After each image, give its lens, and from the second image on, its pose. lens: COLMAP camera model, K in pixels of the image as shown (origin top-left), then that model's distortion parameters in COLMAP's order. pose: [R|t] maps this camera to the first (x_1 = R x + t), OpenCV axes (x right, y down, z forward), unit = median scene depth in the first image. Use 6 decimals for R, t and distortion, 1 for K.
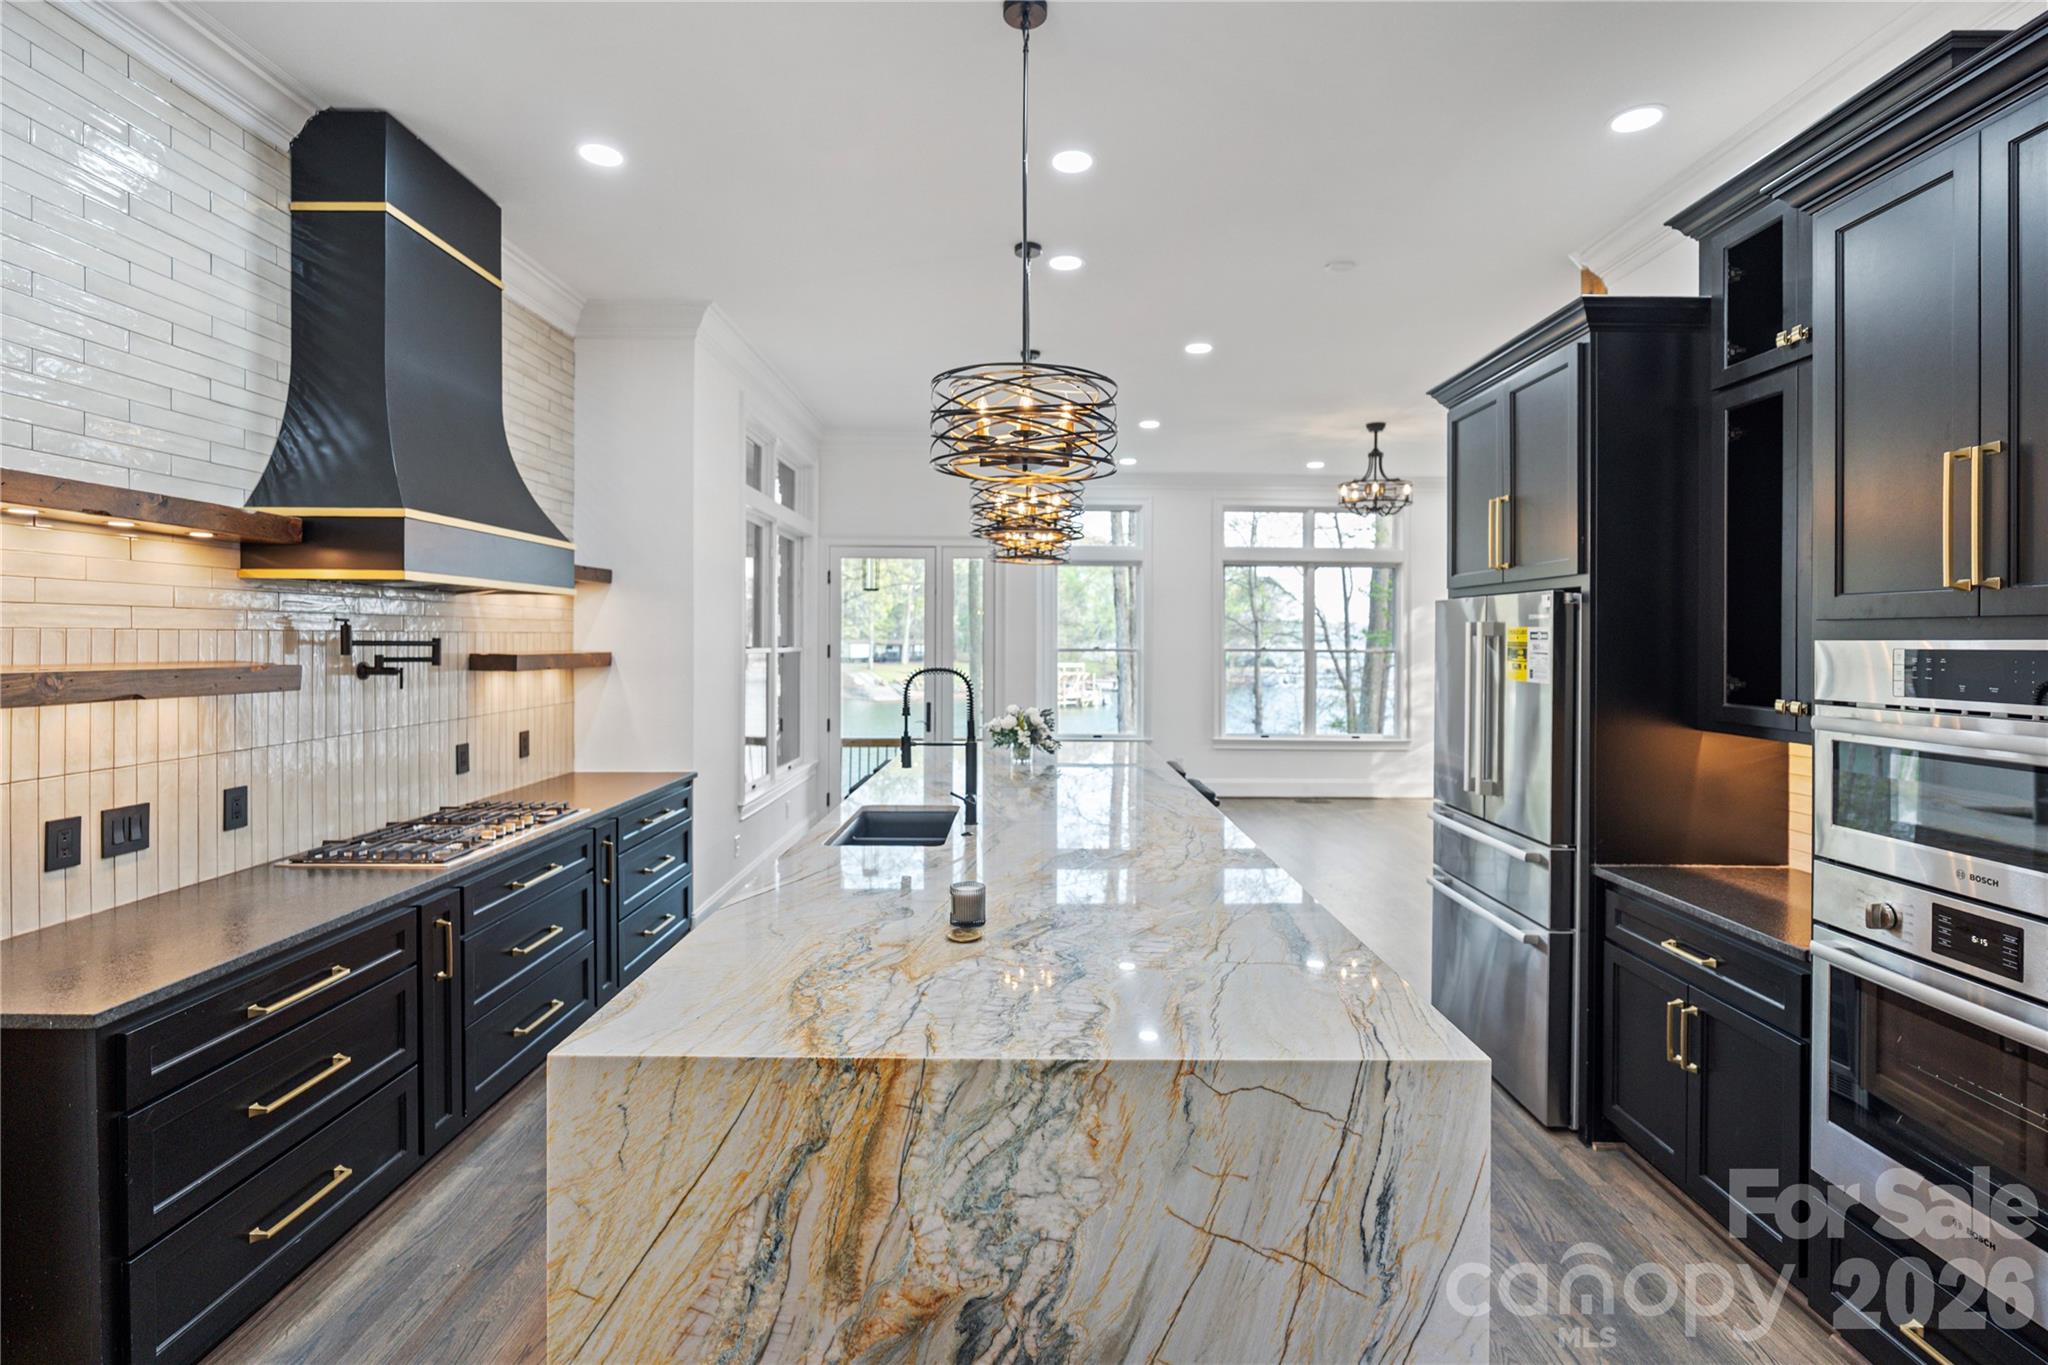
lens RADIAL K [[926.9, 0, 1028.7], [0, 926.9, 644.9], [0, 0, 1]] dist [-0.010701, 0.000121]
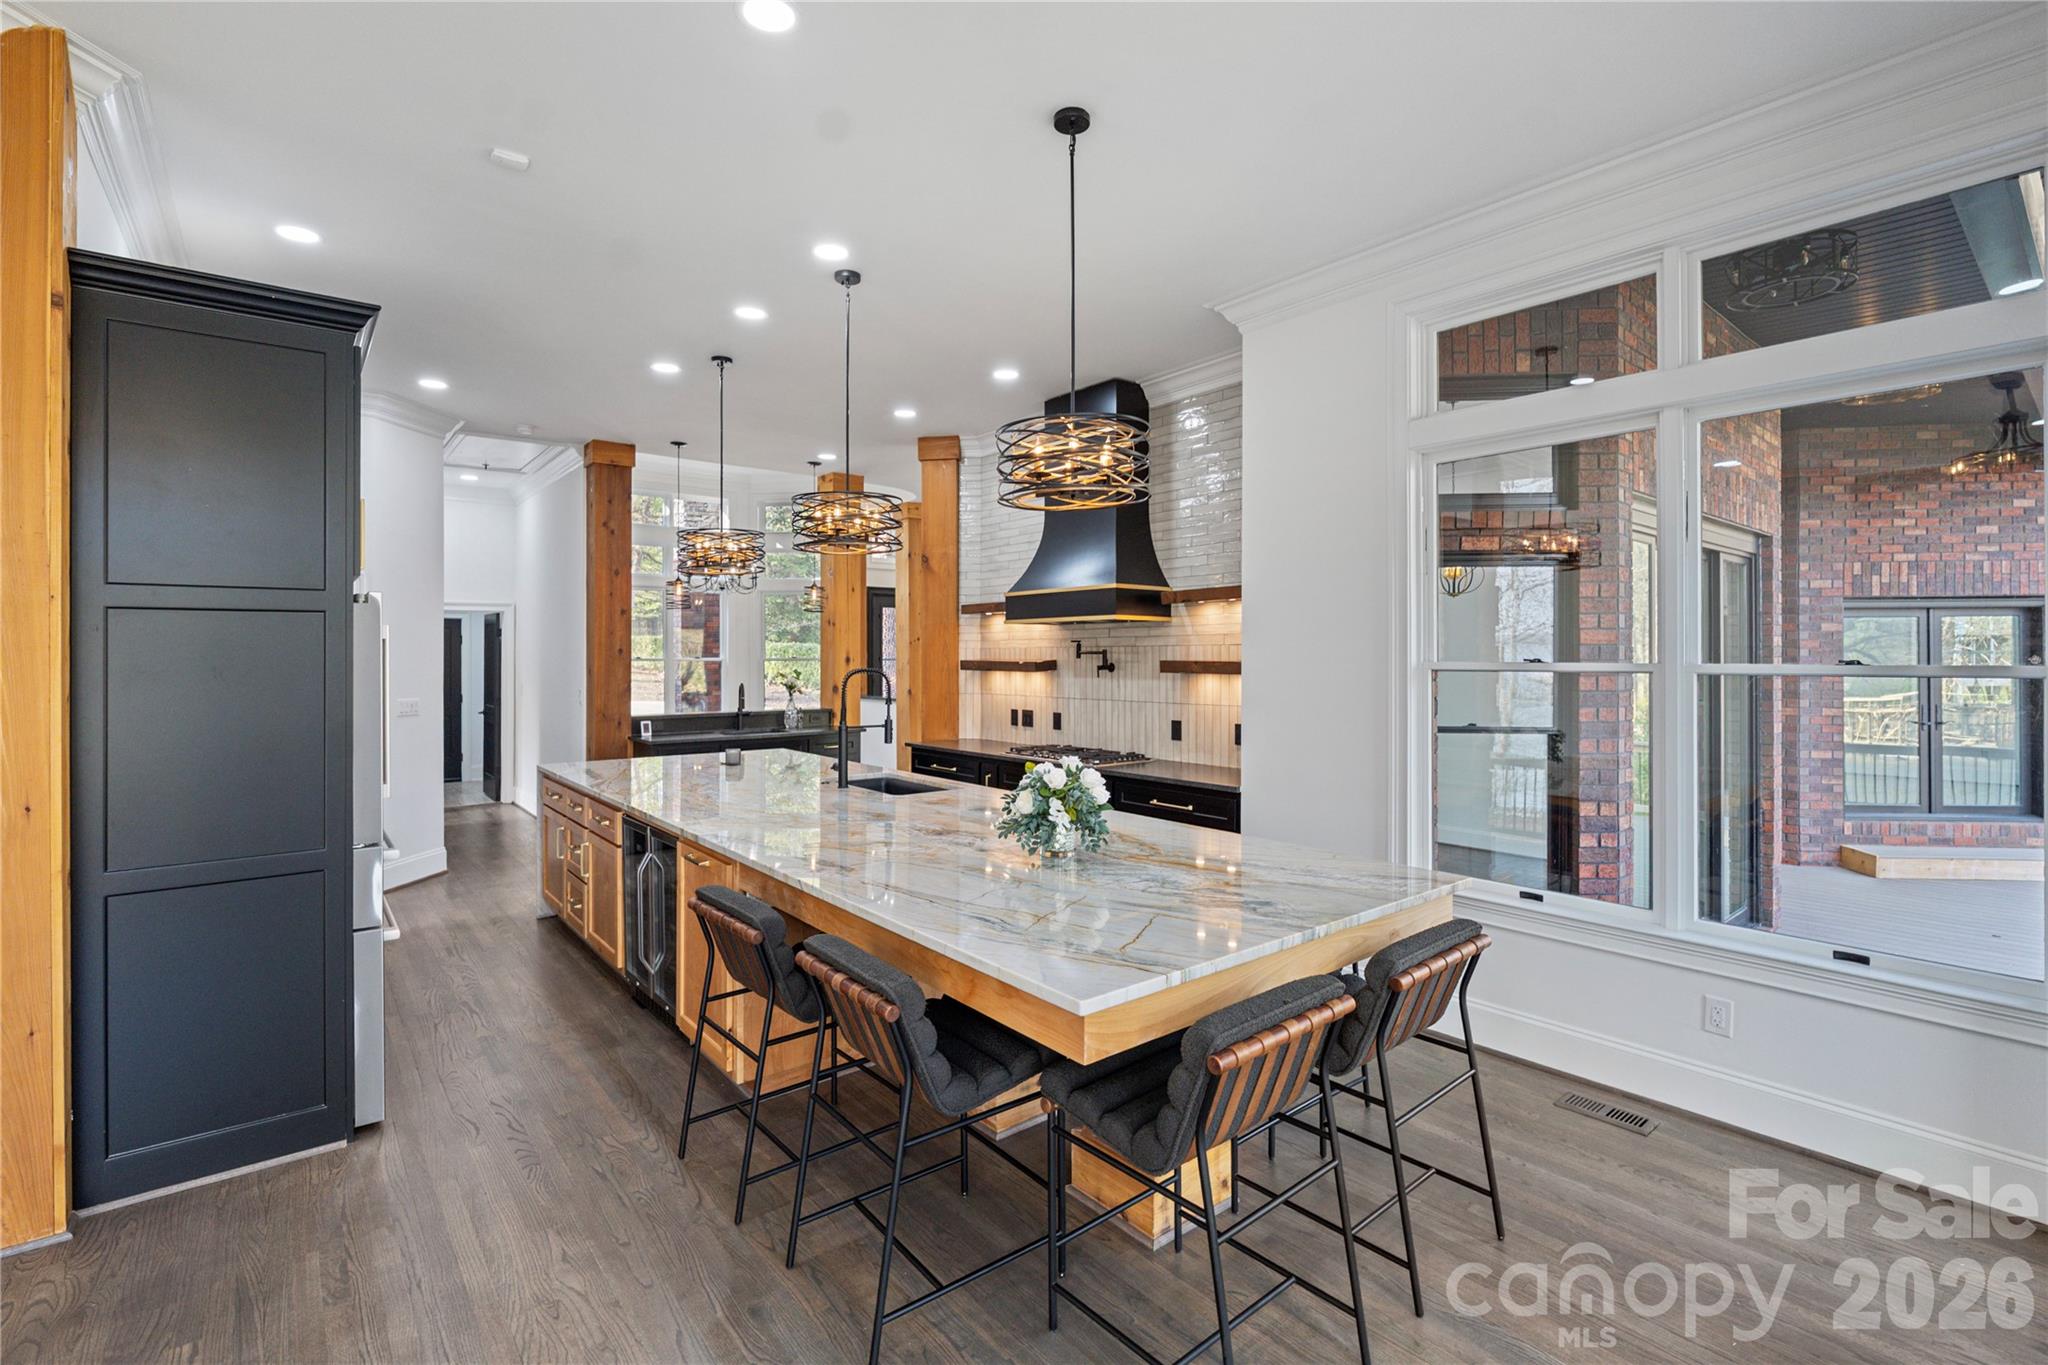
lens RADIAL K [[929.0, 0, 1024.3], [0, 929.0, 664.2], [0, 0, 1]] dist [-0.004064, 0.000817]
pose [[-0.773380, 0.003700, -0.633932, 0.808441], [-0.004834, 0.999919, 0.011734, 0.000164], [0.633924, 0.012139, -0.773300, 3.065452]]
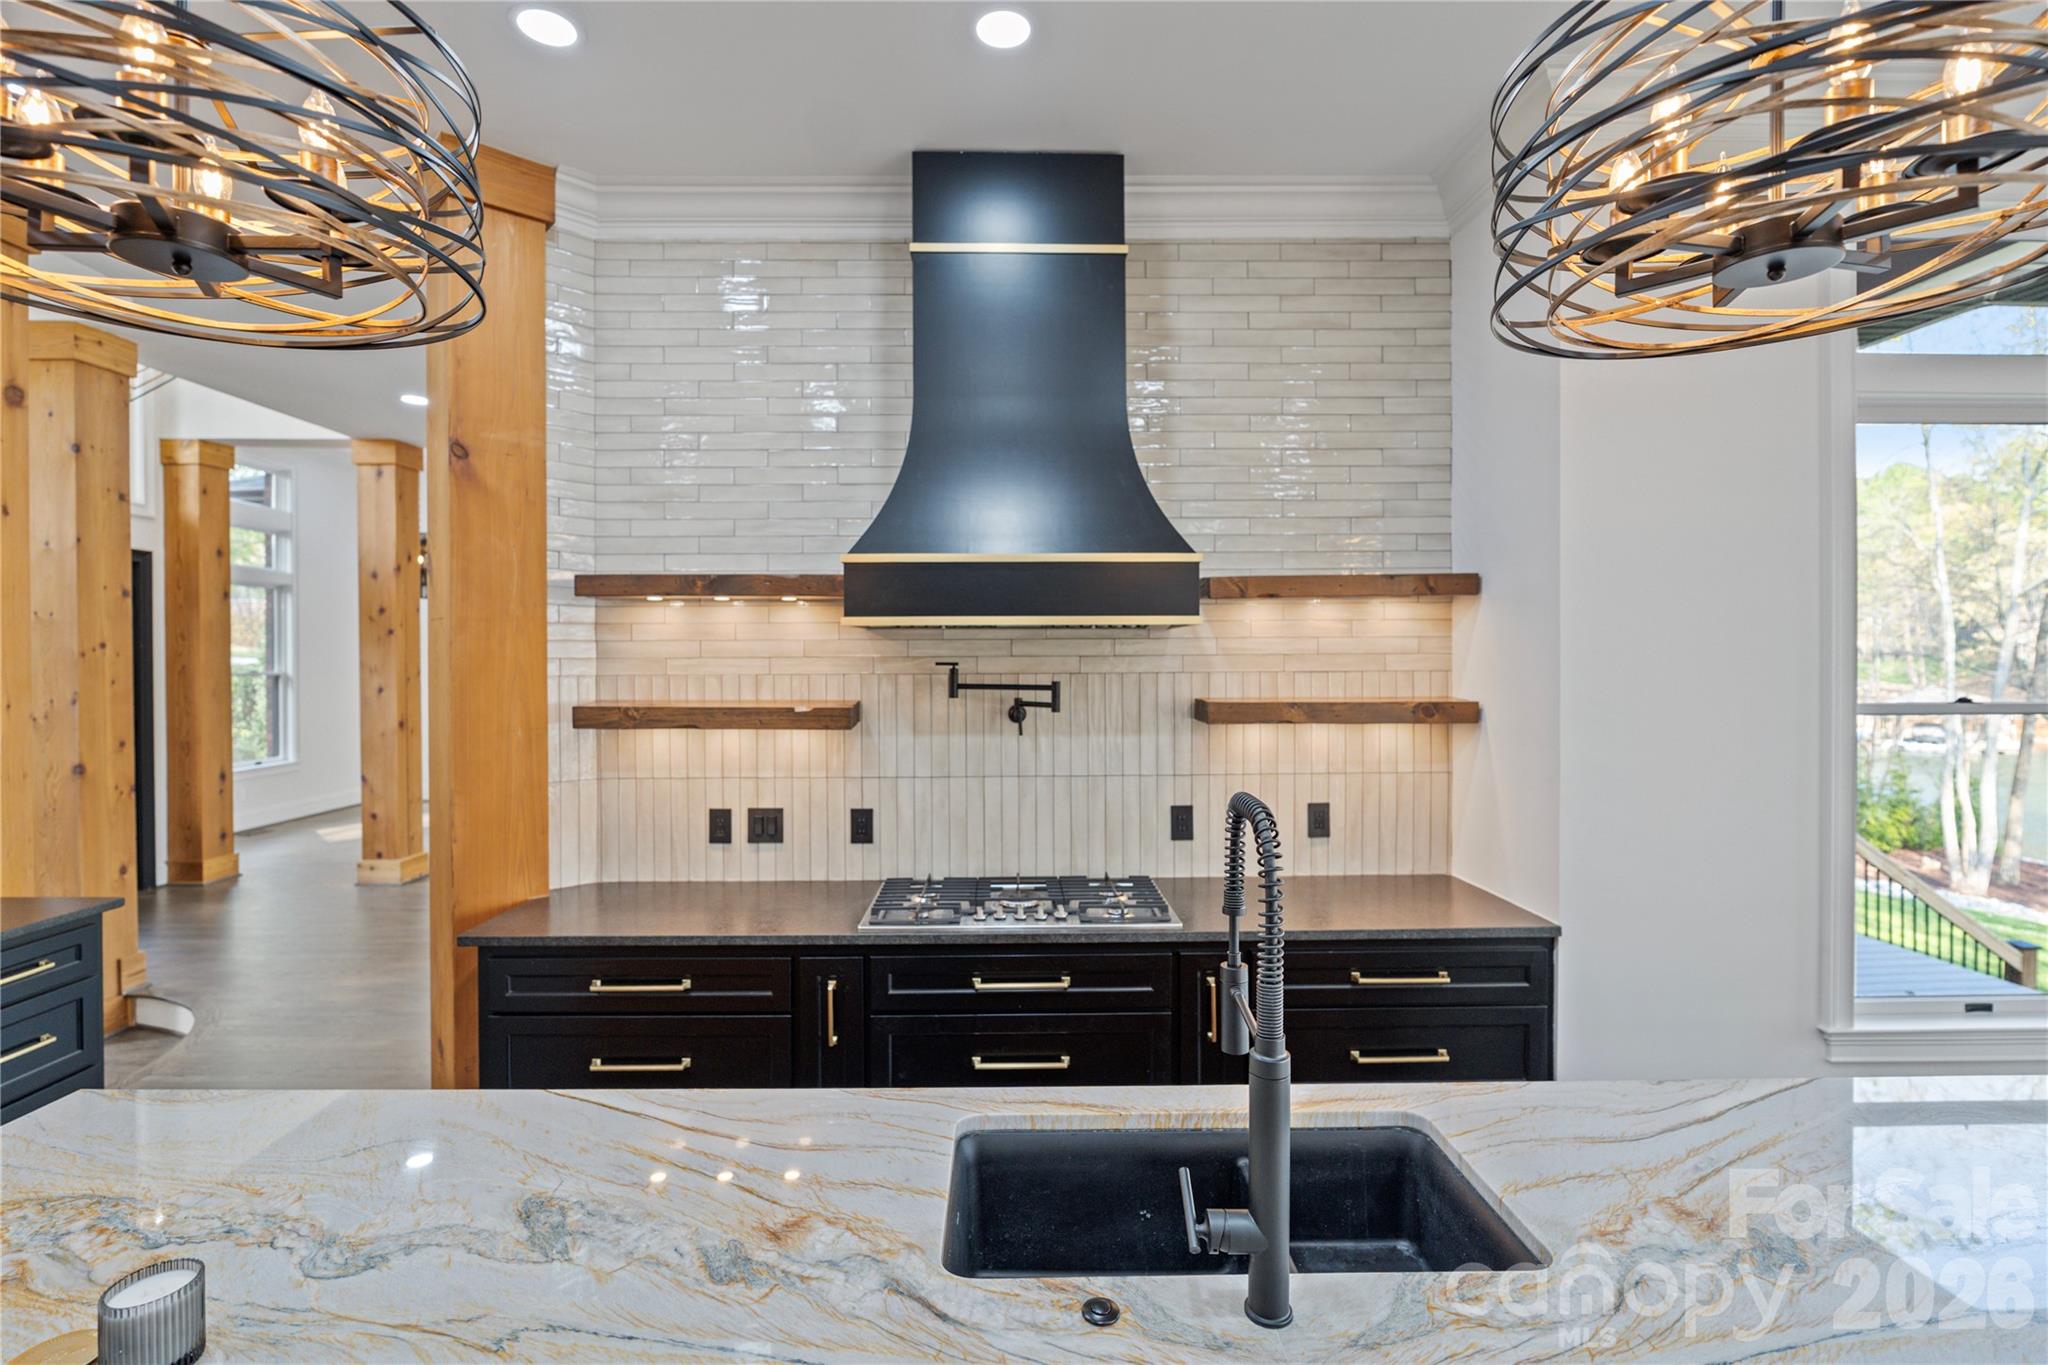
lens RADIAL K [[929.0, 0, 1024.3], [0, 929.0, 664.2], [0, 0, 1]] dist [-0.004064, 0.000817]
pose [[0.015897, 0.003787, -0.999866, 0.353584], [-0.003349, 0.999987, 0.003735, -0.037263], [0.999868, 0.003289, 0.015910, 1.288961]]
